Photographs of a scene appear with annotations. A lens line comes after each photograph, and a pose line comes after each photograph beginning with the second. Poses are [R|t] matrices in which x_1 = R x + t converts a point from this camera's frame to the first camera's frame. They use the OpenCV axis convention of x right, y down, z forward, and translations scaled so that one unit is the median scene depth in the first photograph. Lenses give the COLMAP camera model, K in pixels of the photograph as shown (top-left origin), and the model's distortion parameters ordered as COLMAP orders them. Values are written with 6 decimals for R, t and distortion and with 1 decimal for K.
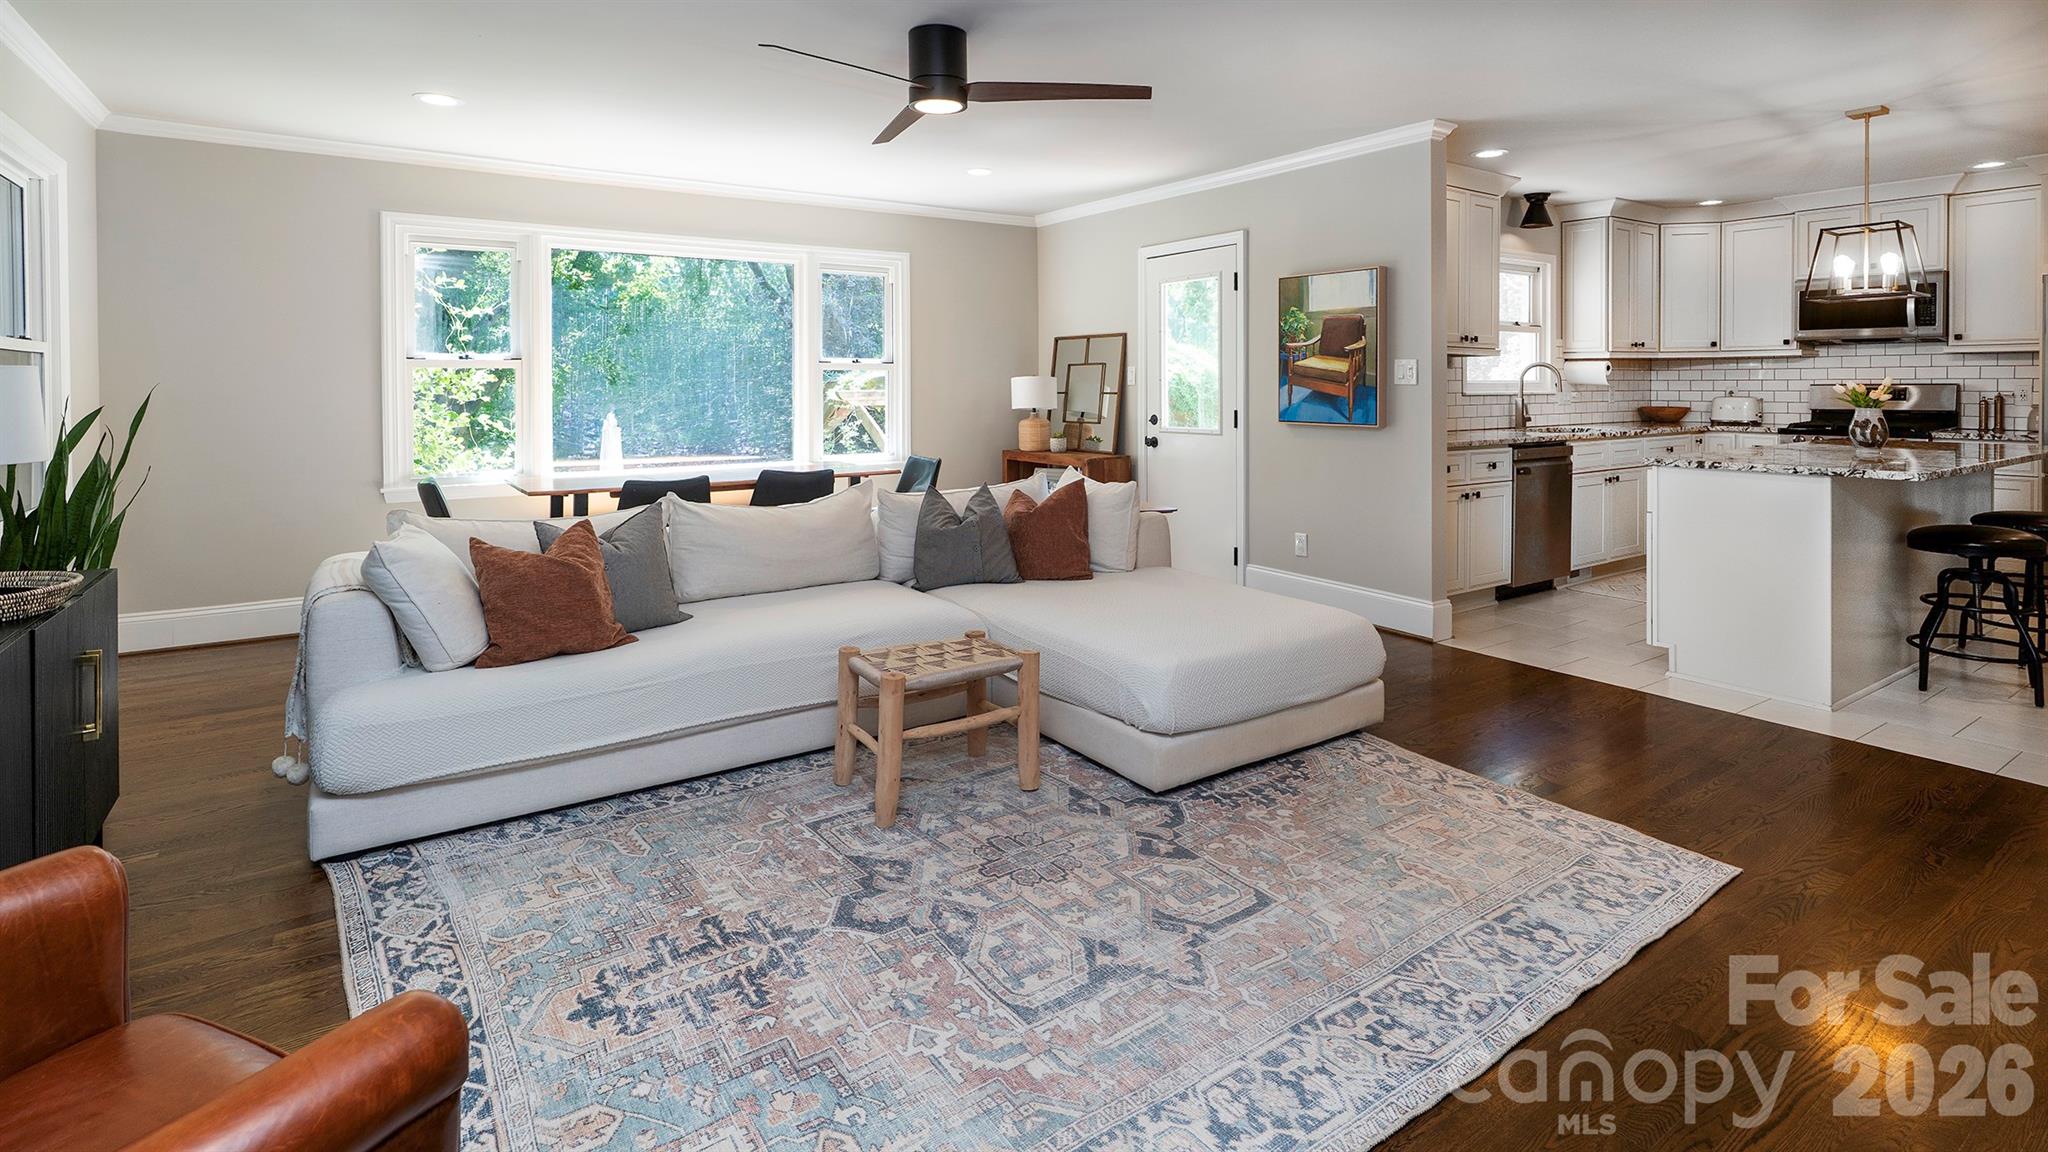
lens RADIAL K [[1003.4, 0, 1062.6], [0, 1003.4, 390.1], [0, 0, 1]] dist [-0.003802, 0.000282]
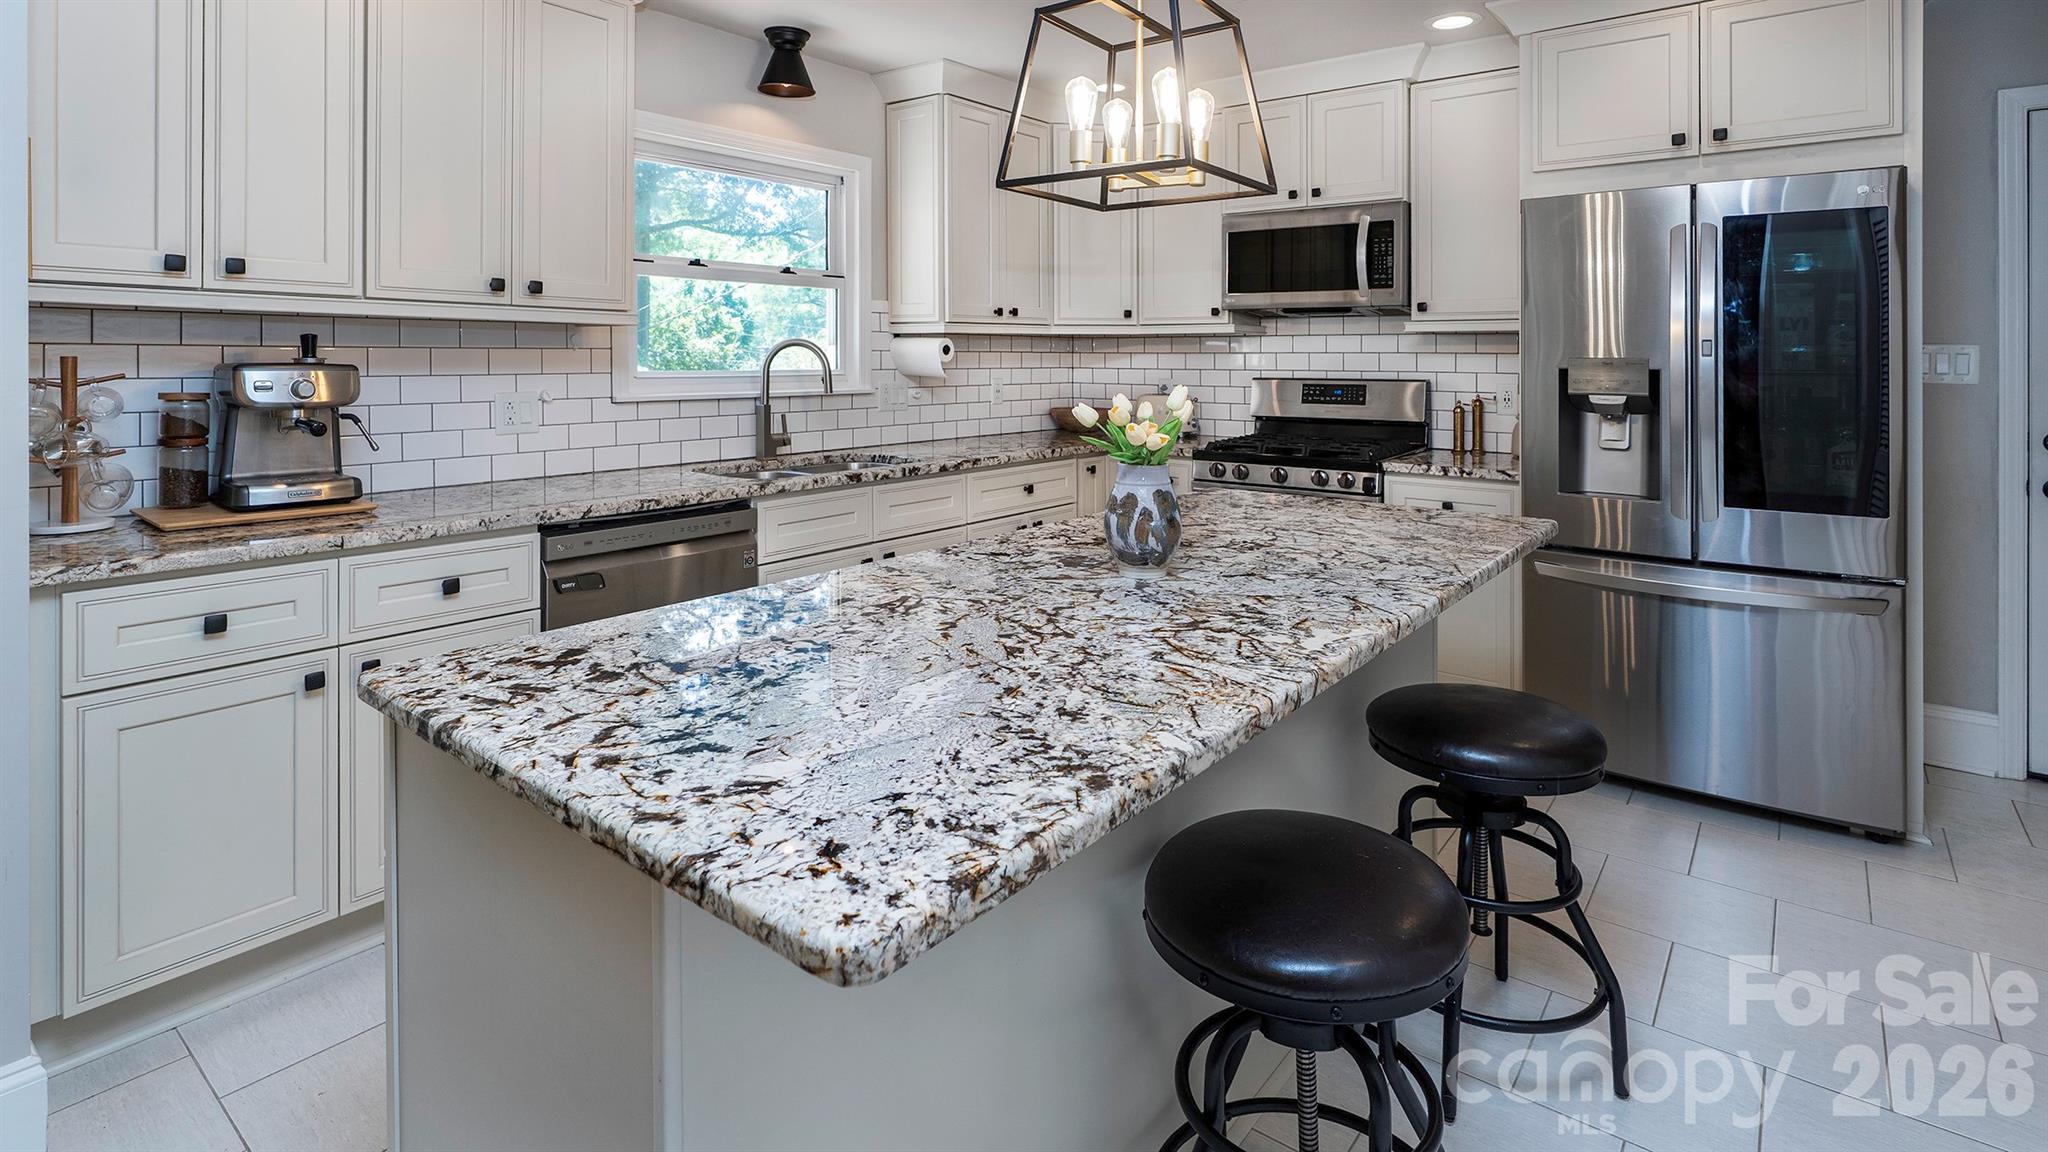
lens RADIAL K [[1014.7, 0, 1084.9], [0, 1014.7, 345.0], [0, 0, 1]] dist [-0.004996, -0.000463]
pose [[0.946356, 0.010281, 0.322962, 0.435253], [-0.005056, 0.999842, -0.017015, -0.015437], [-0.323086, 0.014470, 0.946259, 0.414683]]
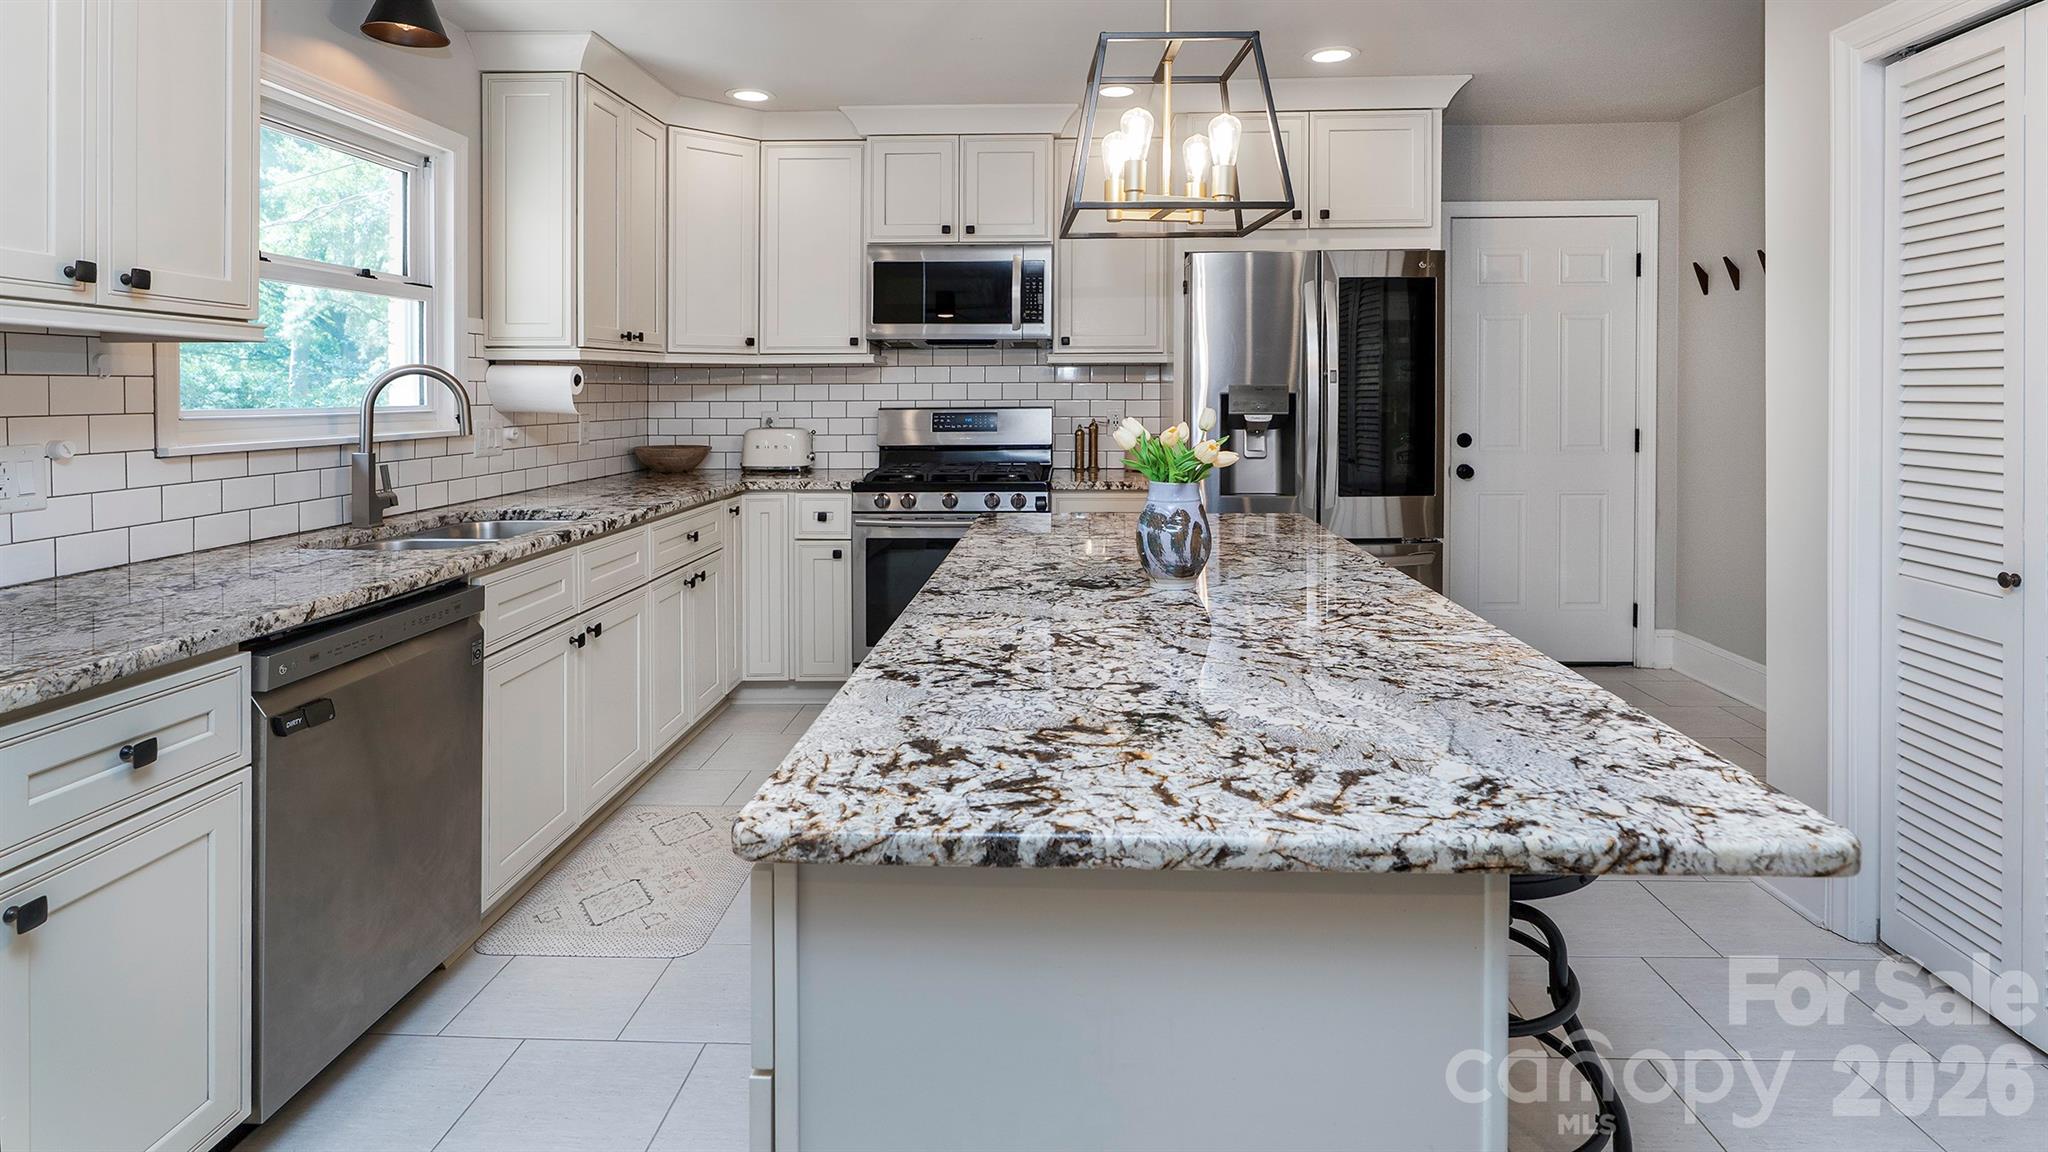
lens RADIAL K [[1003.4, 0, 1062.6], [0, 1003.4, 390.1], [0, 0, 1]] dist [-0.003802, 0.000282]
pose [[0.584864, 0.001524, 0.811130, 0.288088], [0.005805, 0.999965, -0.006065, -0.012952], [-0.811110, 0.008256, 0.584835, 0.525424]]
